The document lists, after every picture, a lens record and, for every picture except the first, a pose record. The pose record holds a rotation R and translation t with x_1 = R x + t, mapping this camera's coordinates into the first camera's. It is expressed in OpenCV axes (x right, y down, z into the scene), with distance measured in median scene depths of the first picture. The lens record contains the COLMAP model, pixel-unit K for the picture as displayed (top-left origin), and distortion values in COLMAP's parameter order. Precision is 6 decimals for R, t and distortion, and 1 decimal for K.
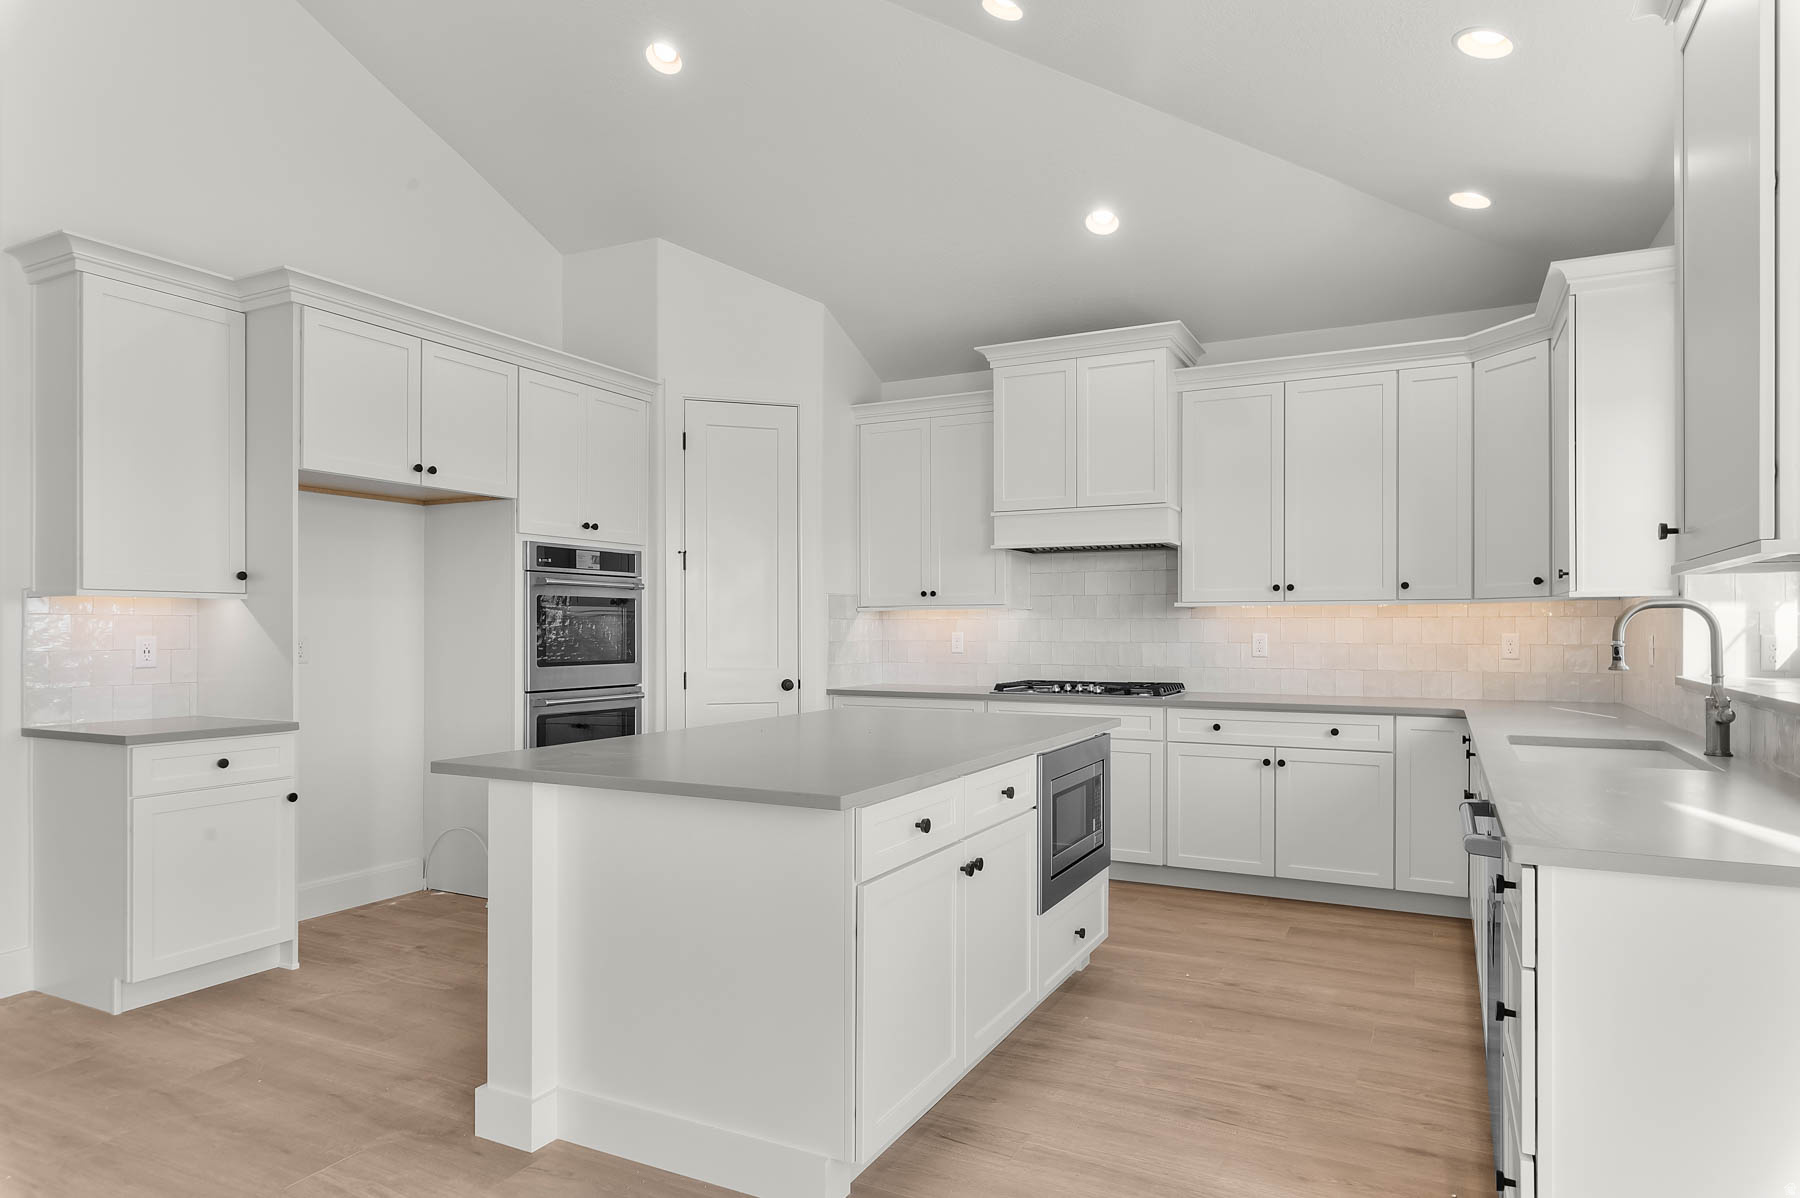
lens RADIAL K [[990.9, 0, 914.0], [0, 990.9, 627.6], [0, 0, 1]] dist [-0.022746, 0.000661]
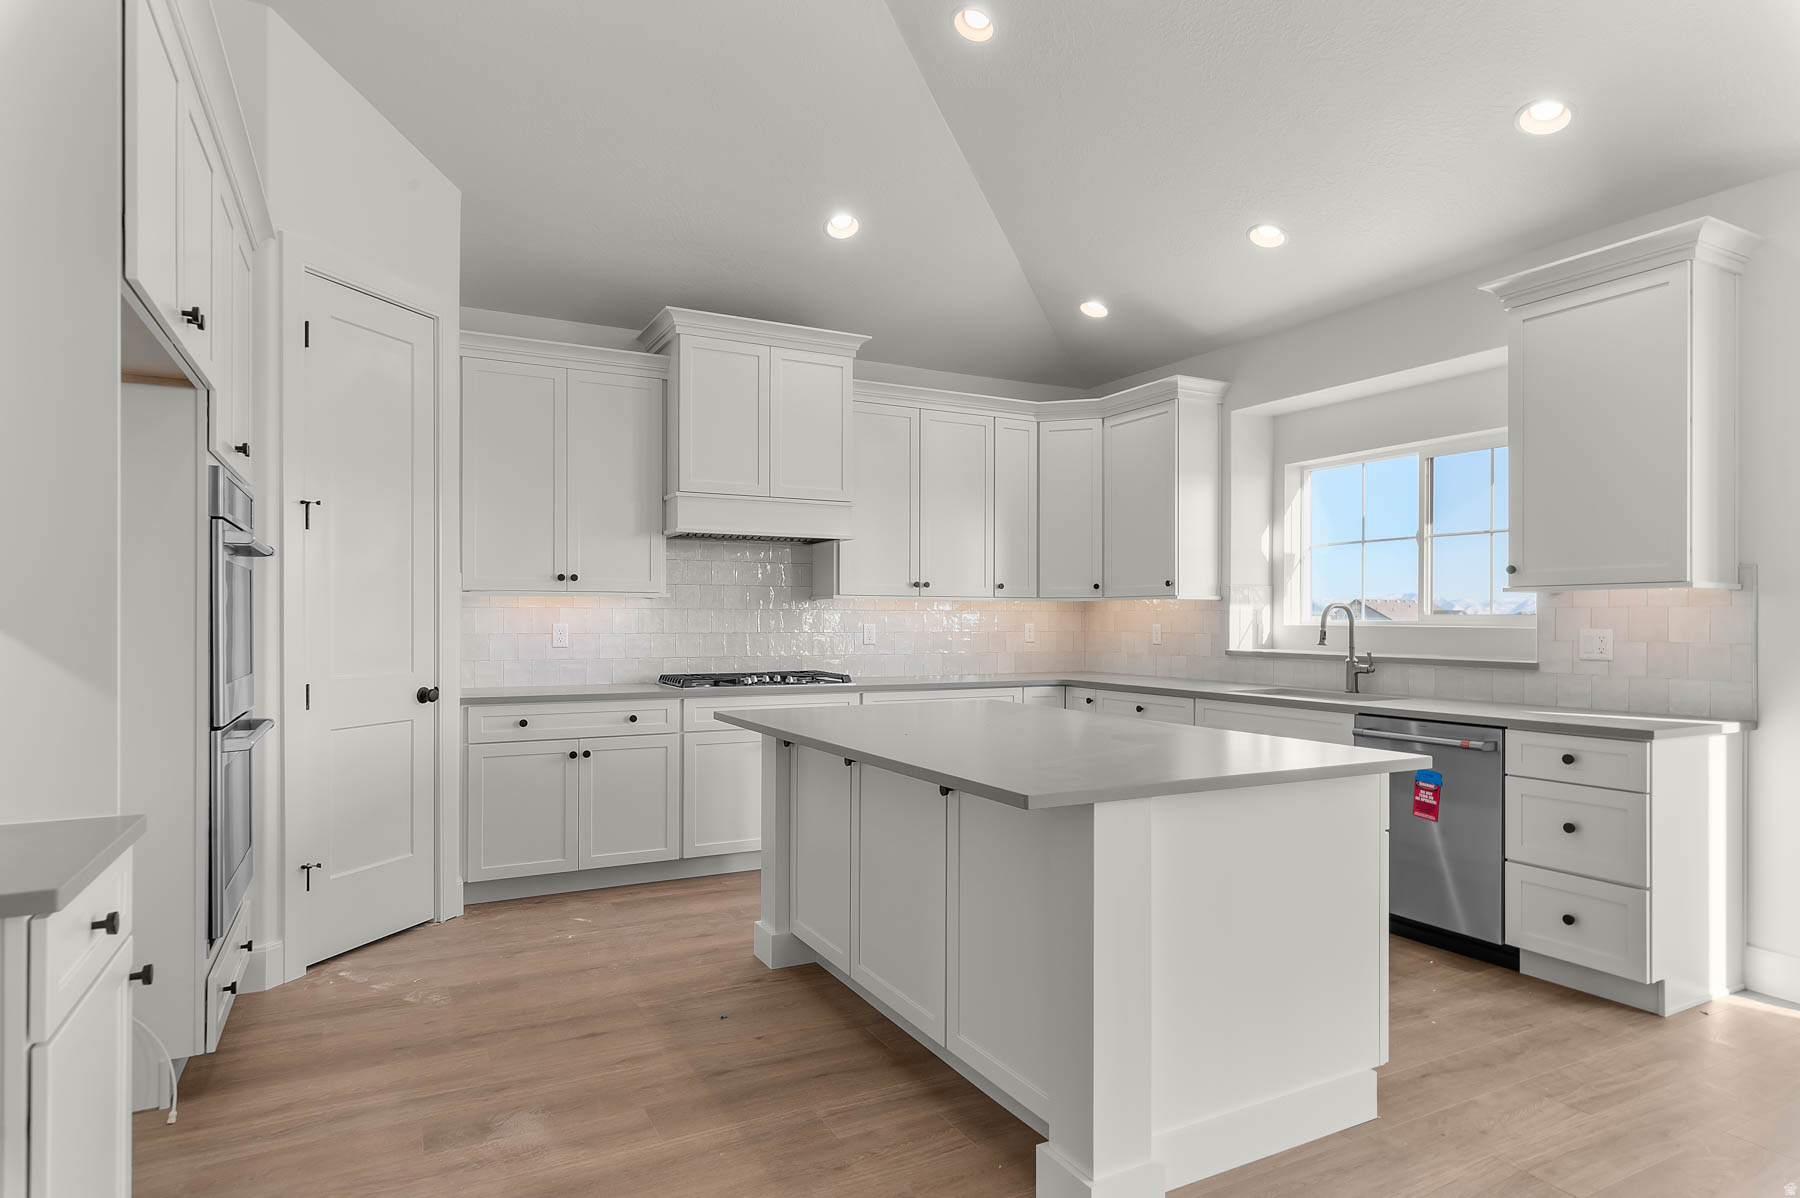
lens RADIAL K [[1009.8, 0, 904.9], [0, 1009.8, 603.3], [0, 0, 1]] dist [0.024632, 0.000373]
pose [[0.585514, 0.013823, 0.810544, -0.576715], [-0.002393, 0.999880, -0.015323, 0.000217], [-0.810659, 0.007032, 0.585477, 0.297195]]
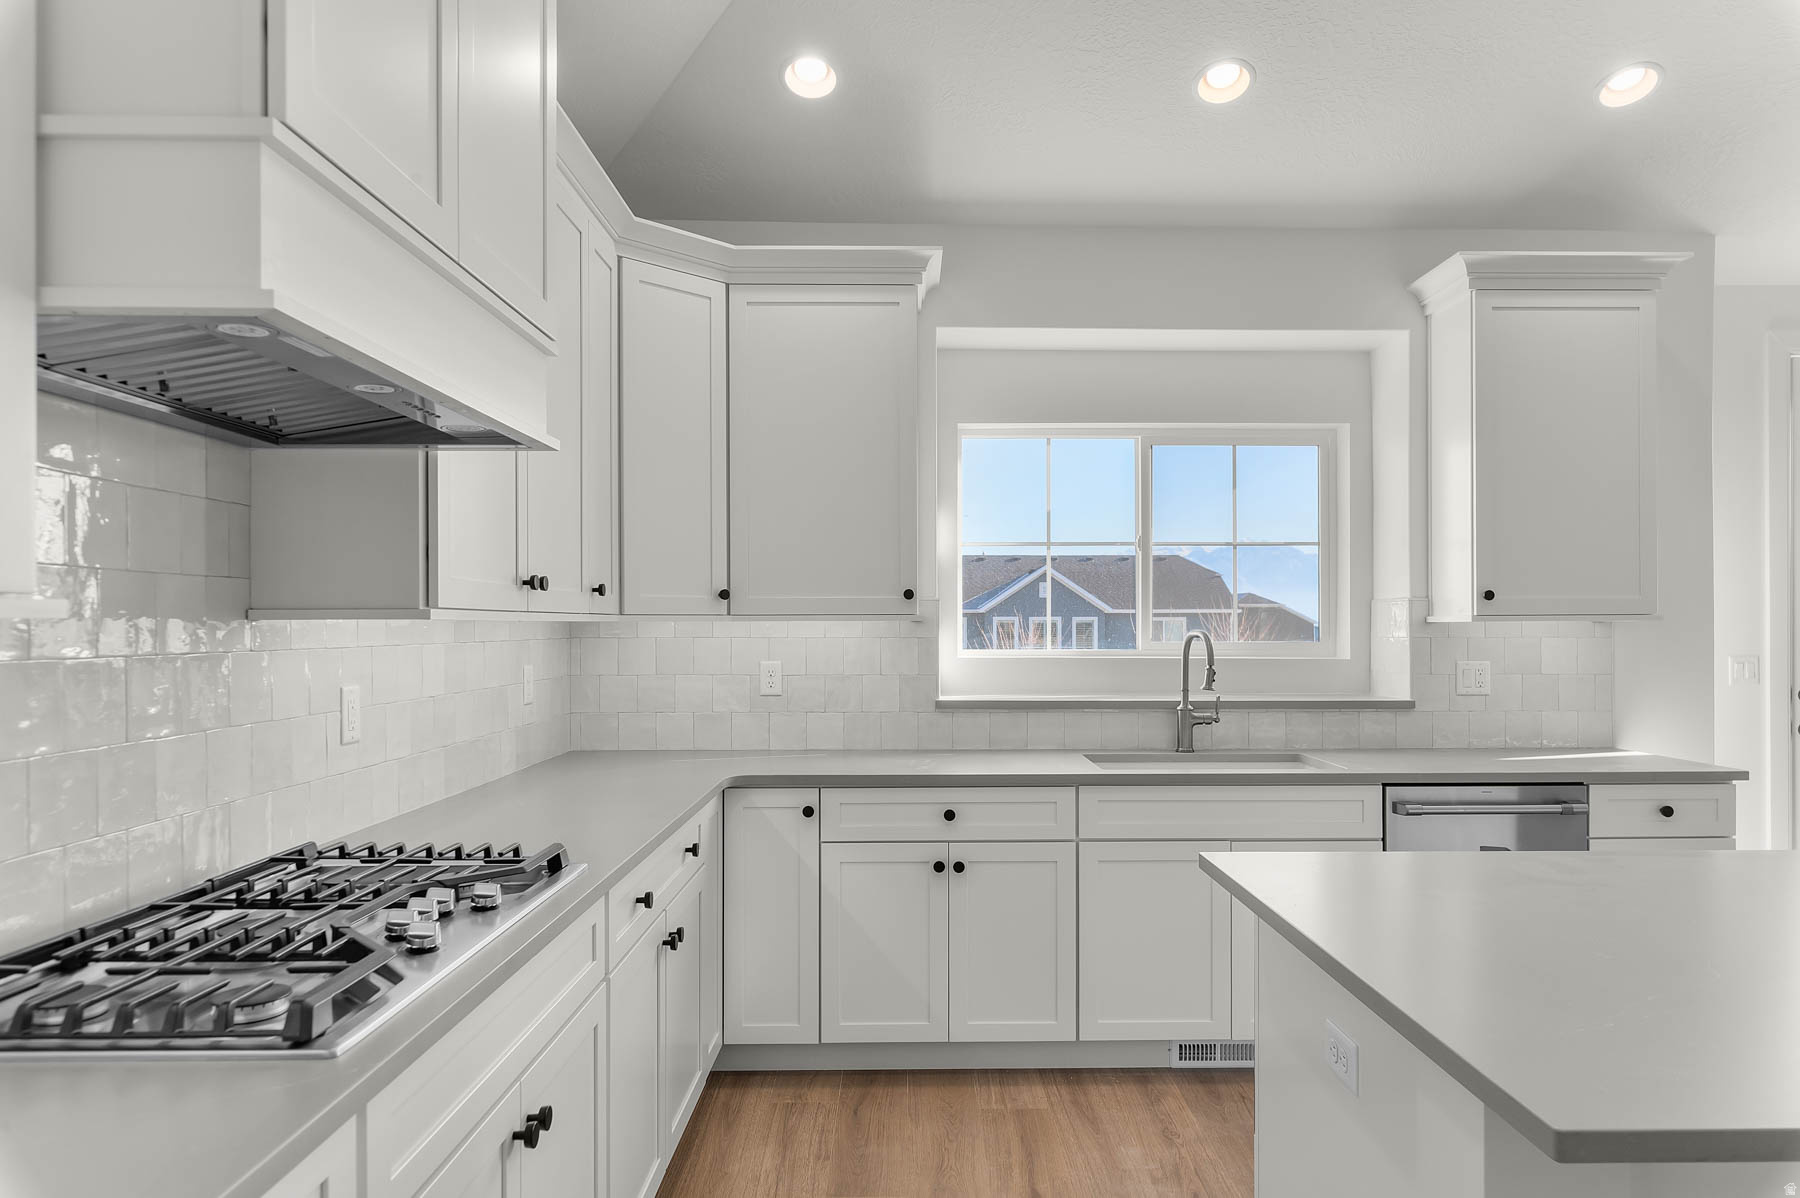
lens RADIAL K [[1183.4, 0, 912.3], [0, 1183.4, 616.7], [0, 0, 1]] dist [0.040028, 0.001429]
pose [[-0.473242, 0.007201, 0.880903, -0.200139], [0.001007, 0.999970, -0.007634, -0.018065], [-0.880932, -0.002726, -0.473235, 1.049297]]
